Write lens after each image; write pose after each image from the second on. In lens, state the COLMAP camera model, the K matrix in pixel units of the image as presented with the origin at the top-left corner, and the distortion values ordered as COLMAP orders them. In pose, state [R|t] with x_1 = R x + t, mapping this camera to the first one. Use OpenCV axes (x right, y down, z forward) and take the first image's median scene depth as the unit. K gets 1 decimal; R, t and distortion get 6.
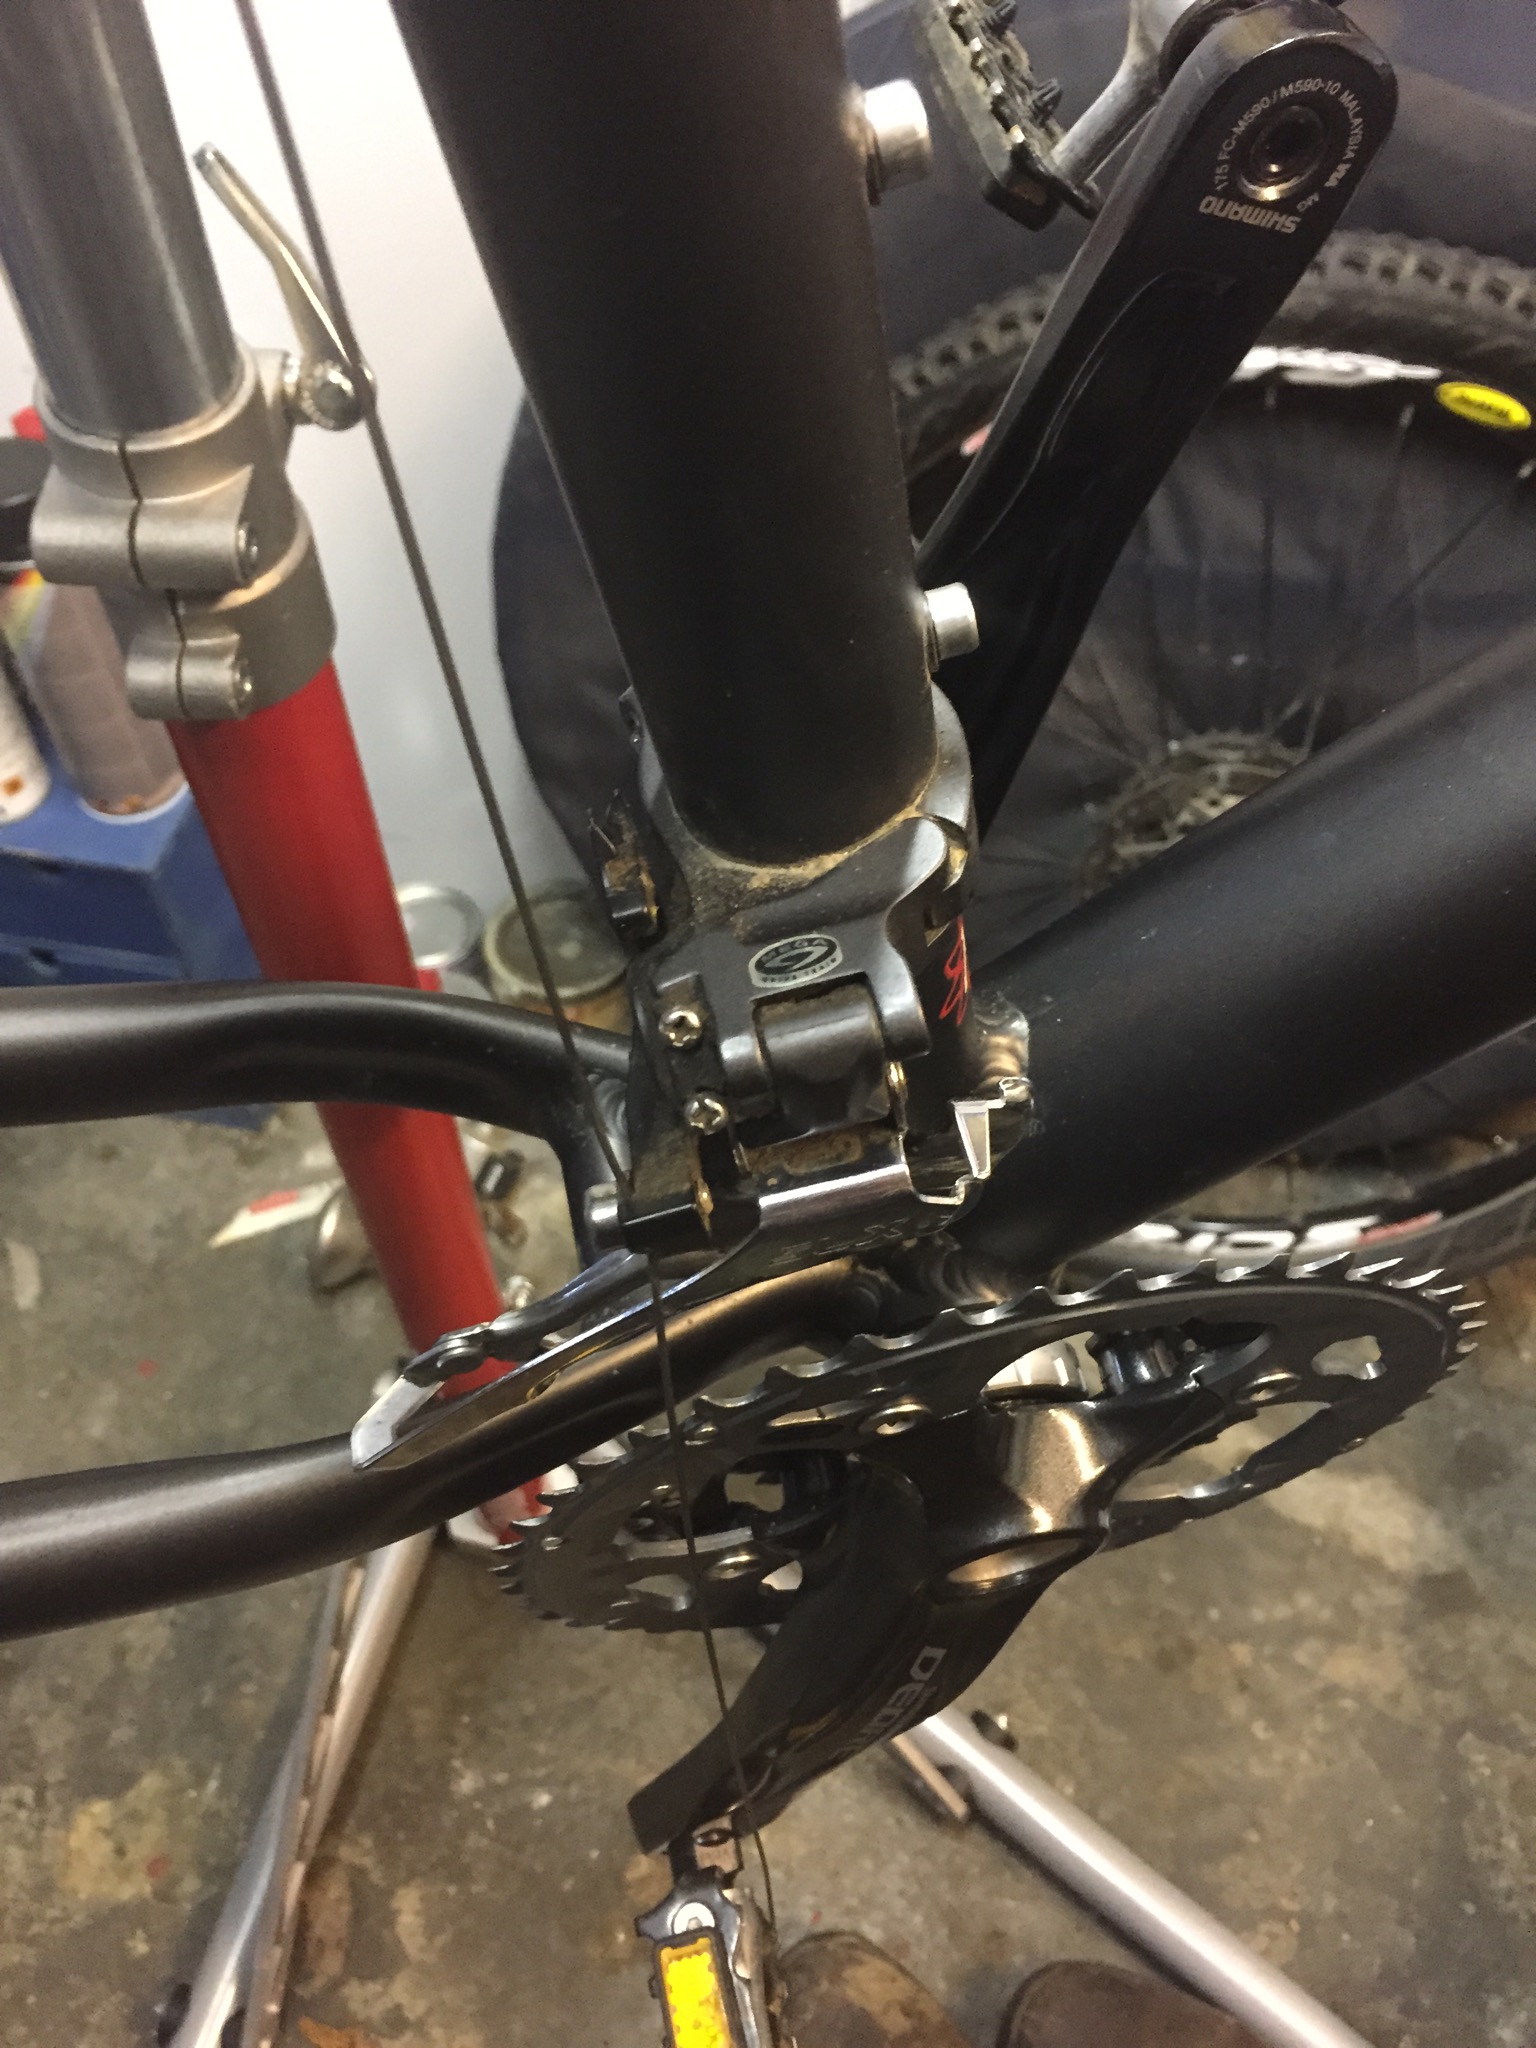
lens RADIAL K [[1773.0, 0, 776.8], [0, 1773.0, 1028.5], [0, 0, 1]] dist [0.073383, -0.121479]
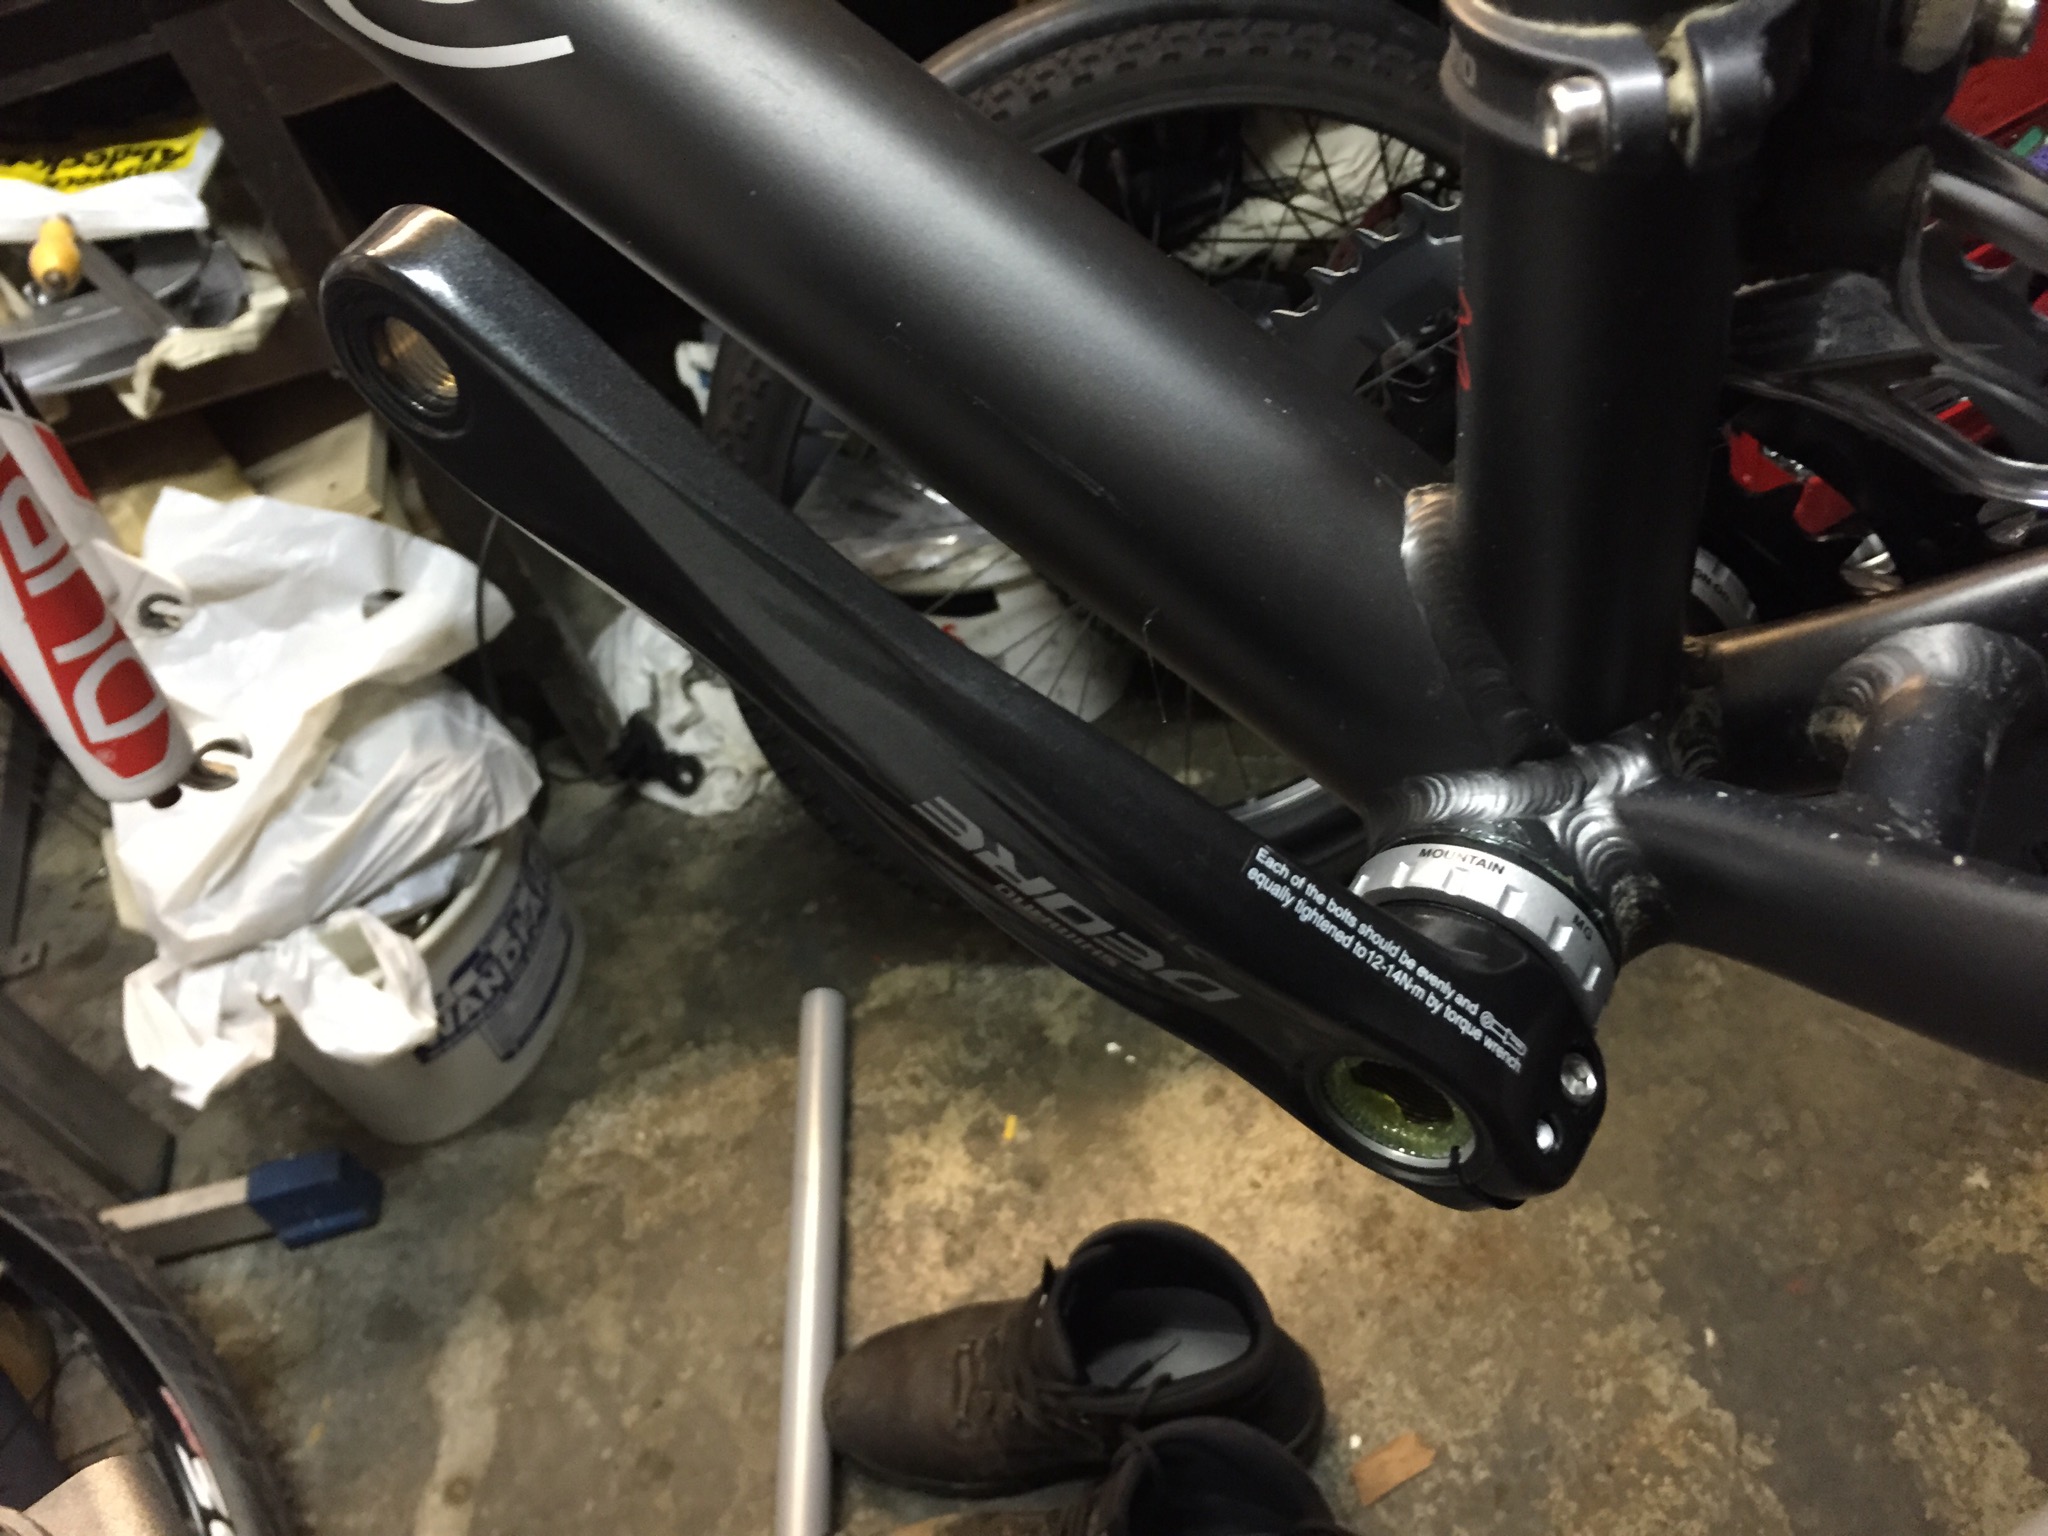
lens RADIAL K [[1757.7, 0, 1031.4], [0, 1757.7, 766.9], [0, 0, 1]] dist [0.080960, -0.118850]
pose [[-0.520713, -0.572852, 0.633007, -0.370107], [0.775576, -0.007494, 0.631209, -0.169334], [-0.356846, 0.819625, 0.448192, 0.079845]]
